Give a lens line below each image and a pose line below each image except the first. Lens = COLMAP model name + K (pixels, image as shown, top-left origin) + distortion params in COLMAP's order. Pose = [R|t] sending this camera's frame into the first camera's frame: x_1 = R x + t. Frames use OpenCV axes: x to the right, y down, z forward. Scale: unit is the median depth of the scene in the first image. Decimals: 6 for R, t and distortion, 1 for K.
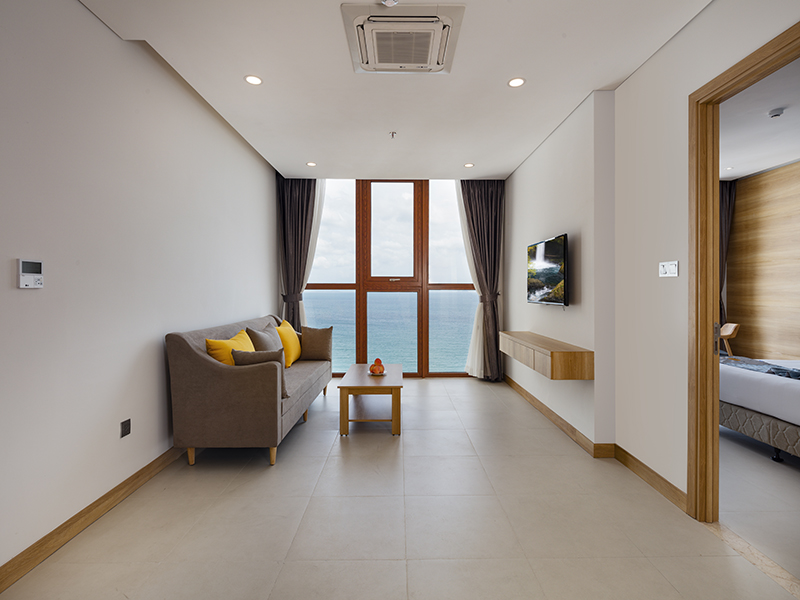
lens RADIAL K [[376.6, 0, 410.7], [0, 376.6, 293.6], [0, 0, 1]] dist [0.001703, 0.000176]
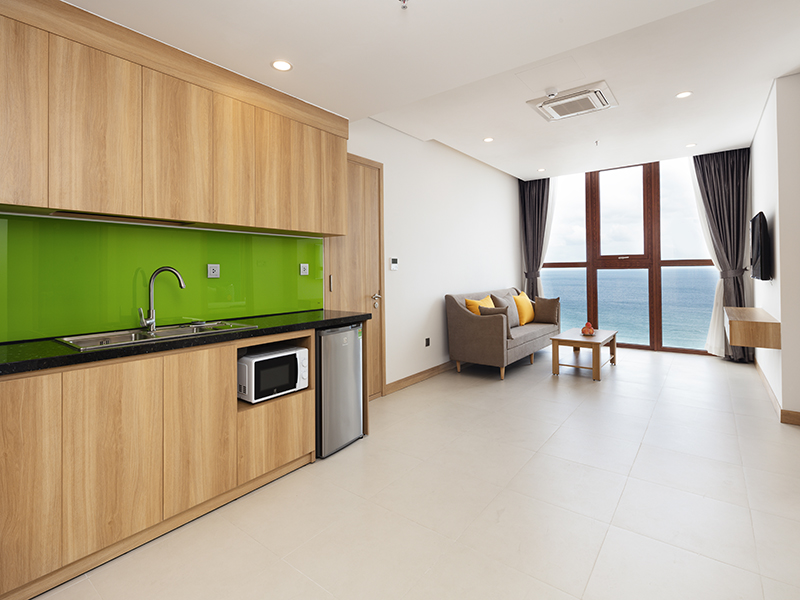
lens RADIAL K [[383.4, 0, 400.8], [0, 383.4, 268.4], [0, 0, 1]] dist [0.000090, -0.000005]
pose [[0.758083, -0.015189, -0.651981, 0.204488], [0.009367, 0.999879, -0.012402, 0.001945], [0.652090, 0.003294, 0.758134, -0.278618]]
